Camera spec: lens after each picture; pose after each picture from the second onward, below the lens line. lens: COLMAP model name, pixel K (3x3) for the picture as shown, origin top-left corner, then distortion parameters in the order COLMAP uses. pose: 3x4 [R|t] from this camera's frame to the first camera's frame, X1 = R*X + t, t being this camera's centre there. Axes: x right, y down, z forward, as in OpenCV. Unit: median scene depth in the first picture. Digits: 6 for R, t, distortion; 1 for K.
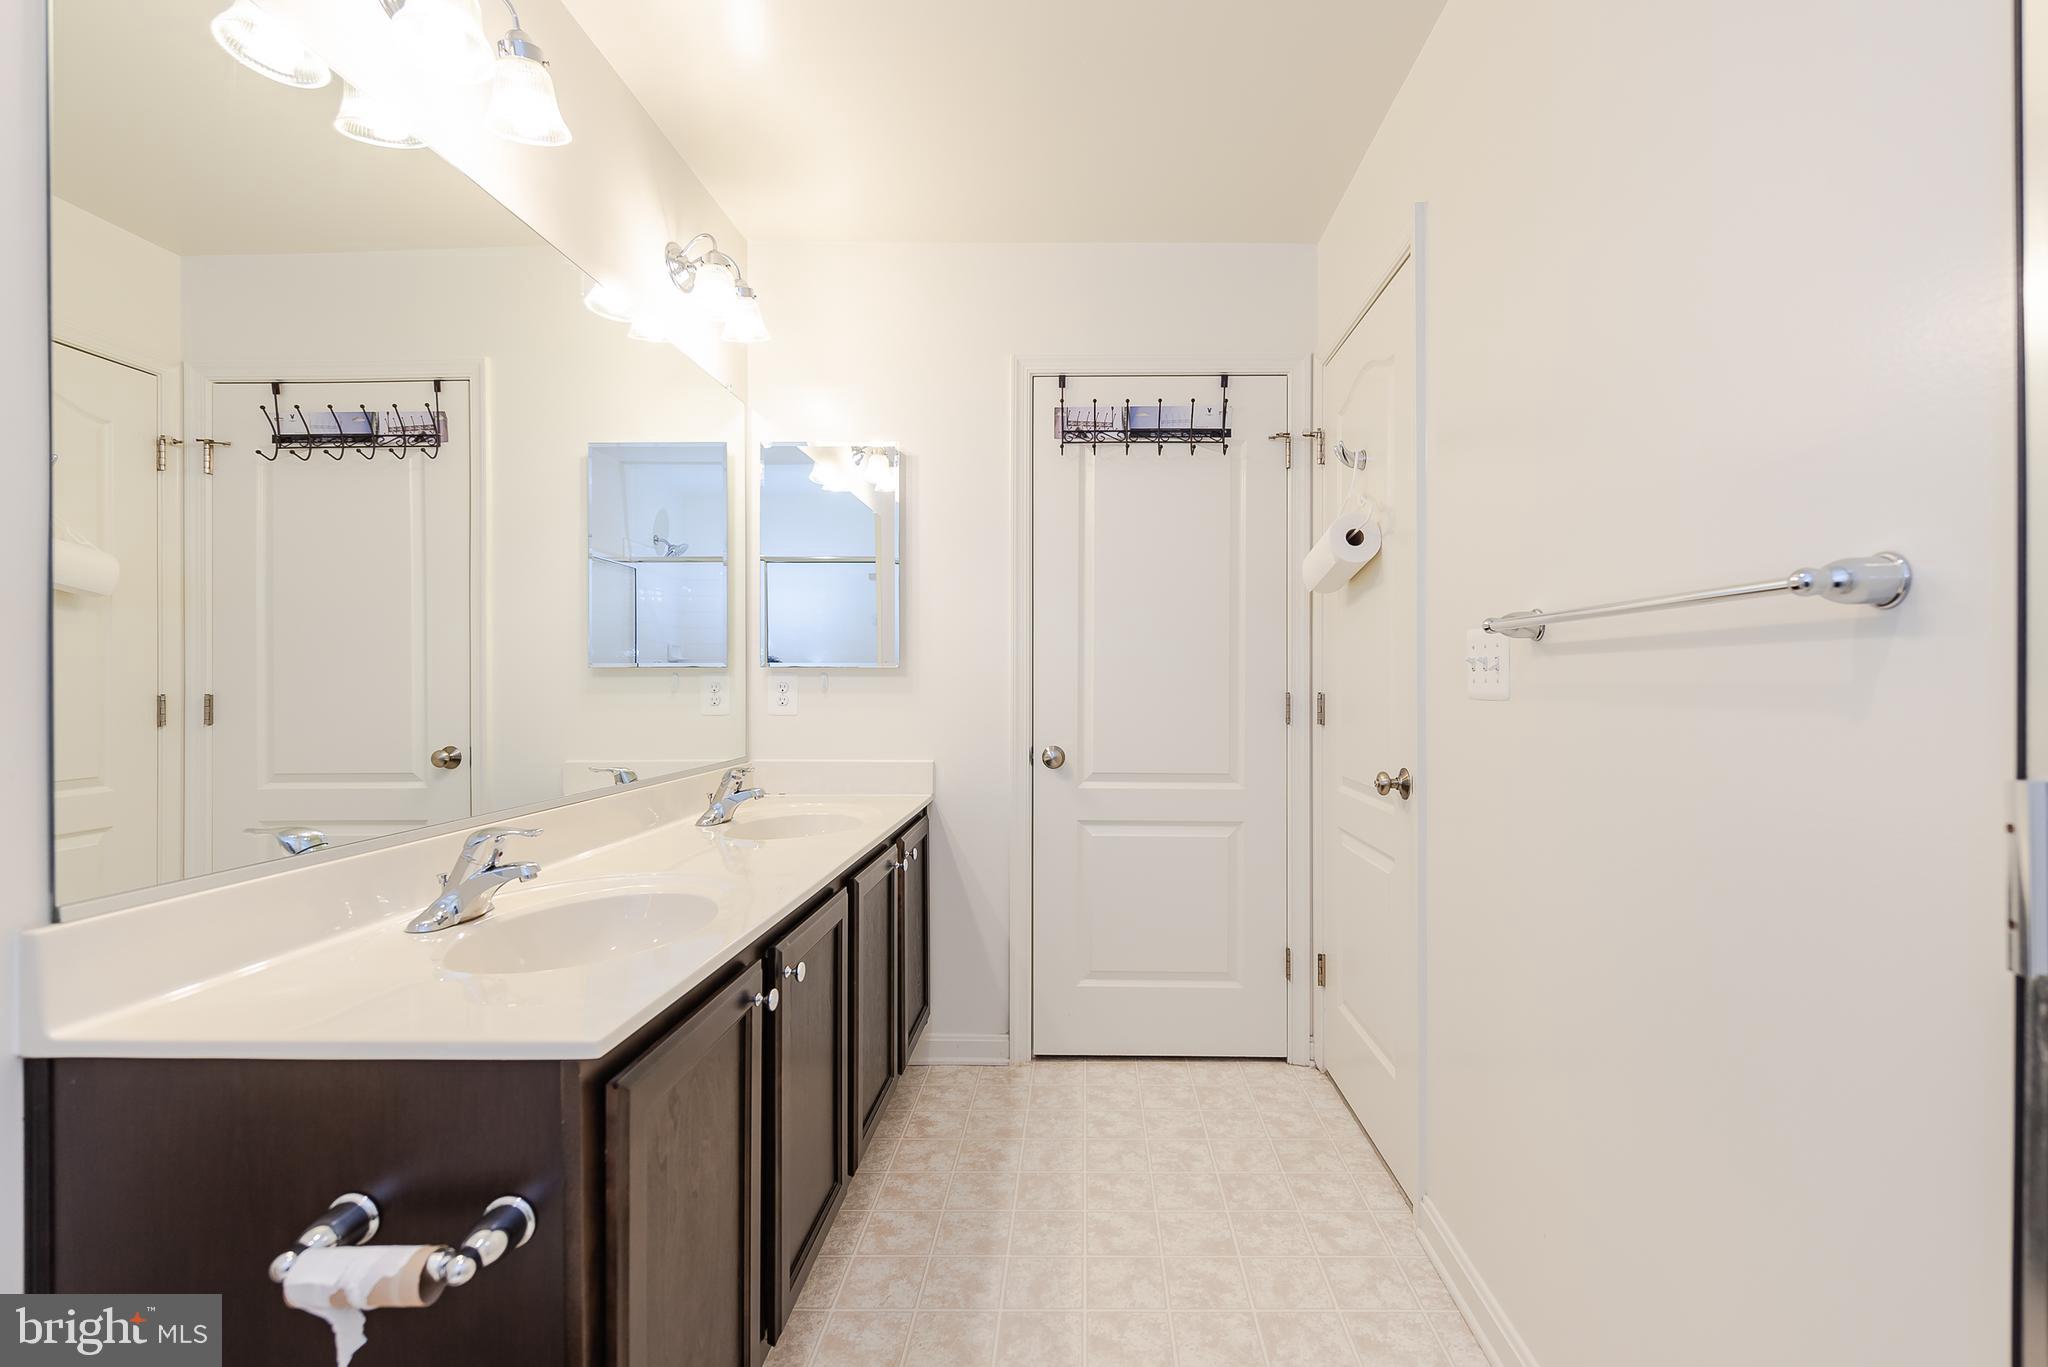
lens RADIAL K [[890.4, 0, 1039.6], [0, 890.4, 676.8], [0, 0, 1]] dist [0.020450, -0.009626]
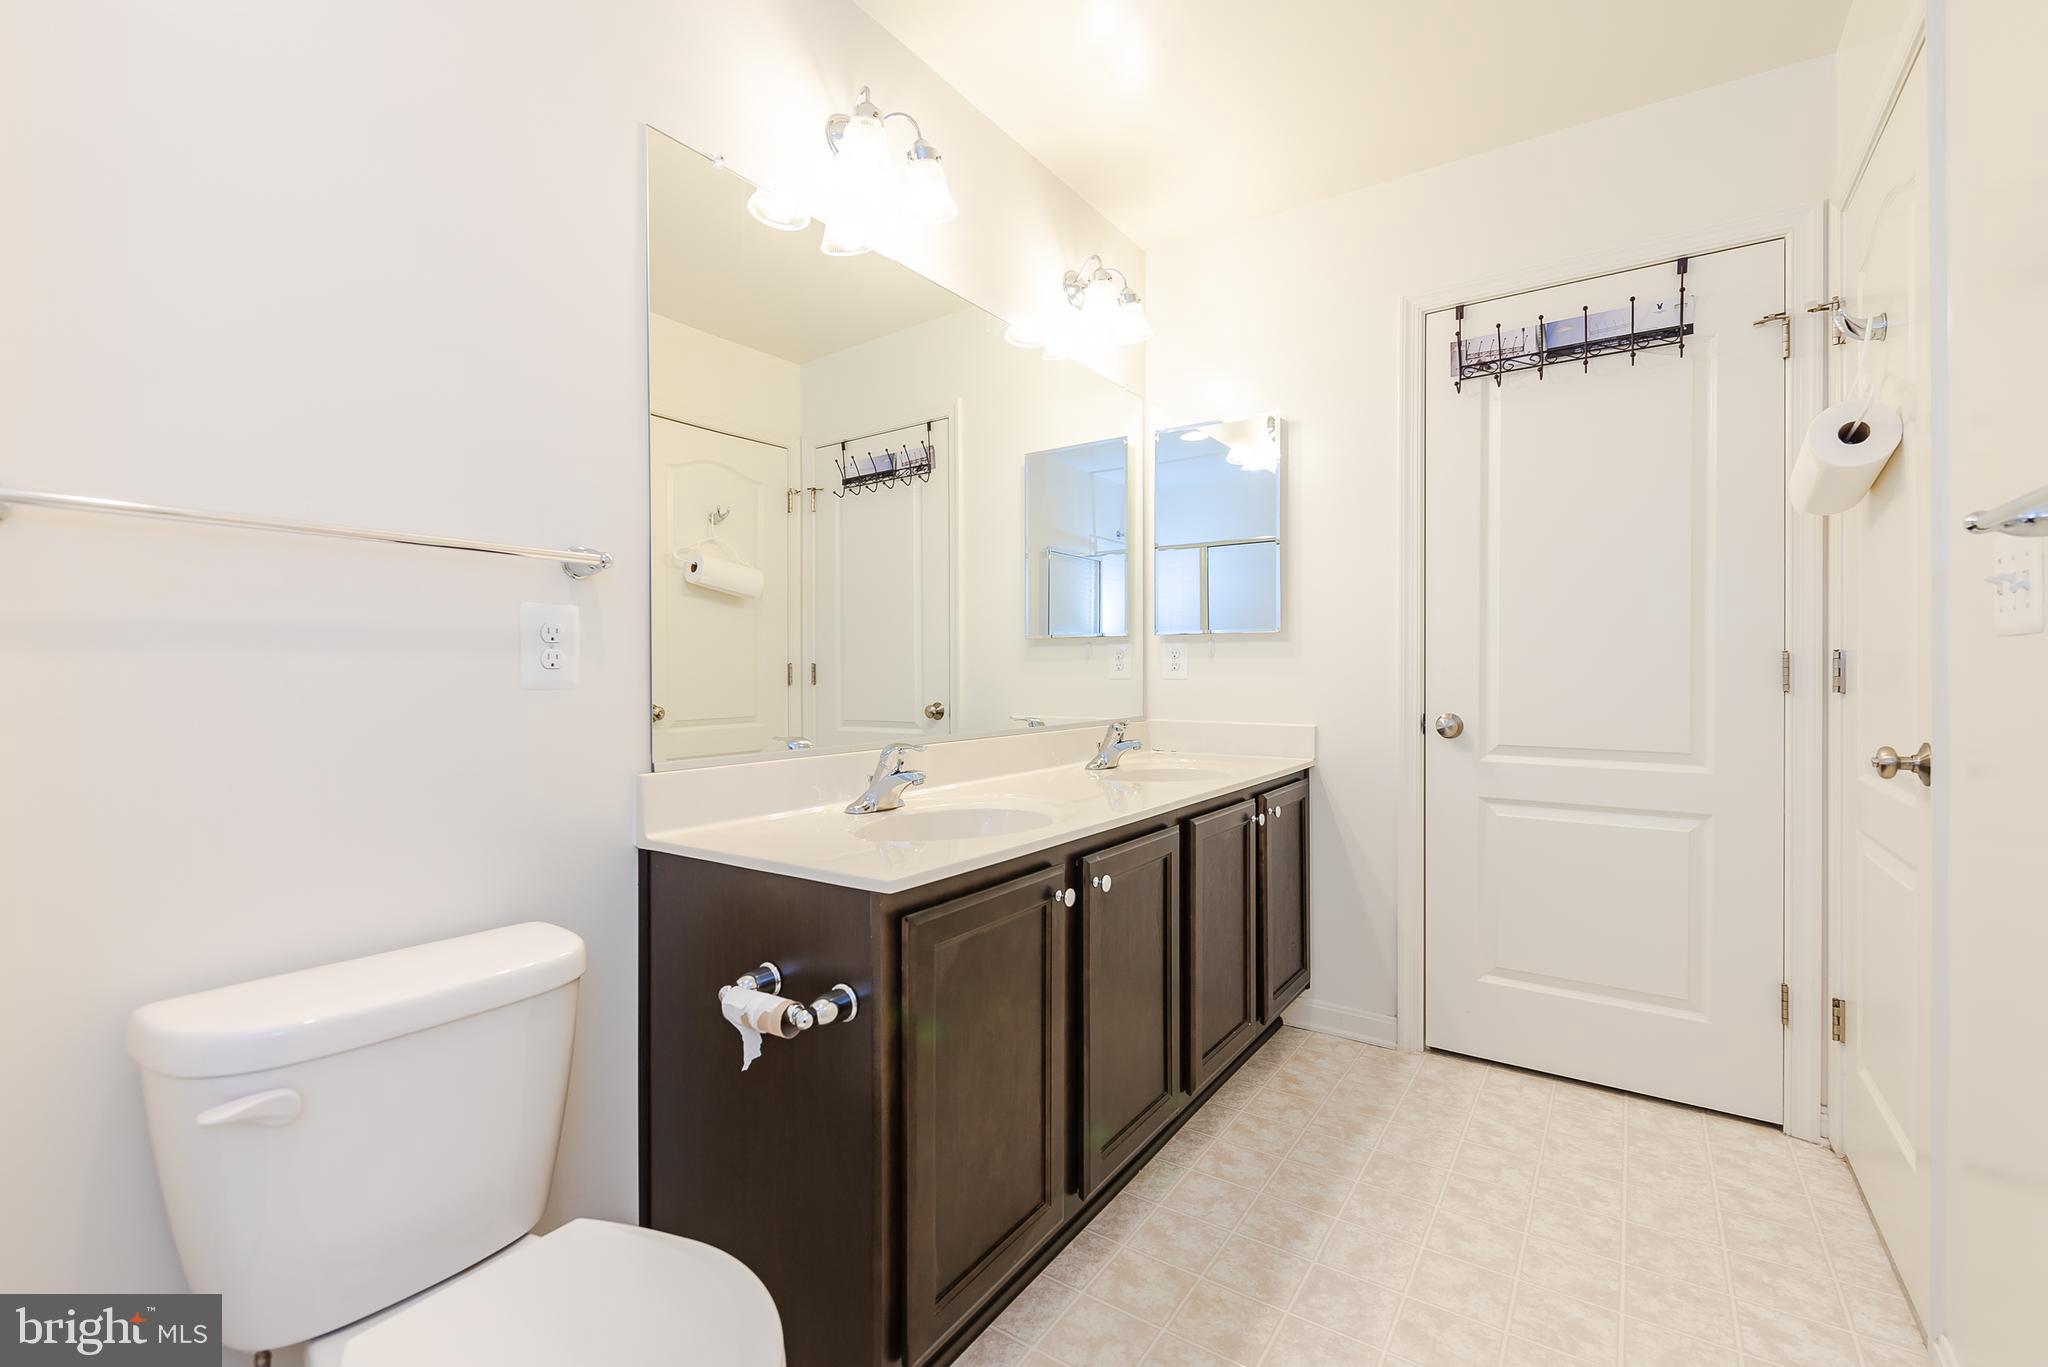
lens RADIAL K [[890.4, 0, 1039.6], [0, 890.4, 676.8], [0, 0, 1]] dist [0.020450, -0.009626]
pose [[0.833726, -0.000817, -0.552177, 0.186541], [0.001335, 0.999999, 0.000537, 0.042027], [0.552176, -0.001185, 0.833727, 0.002989]]
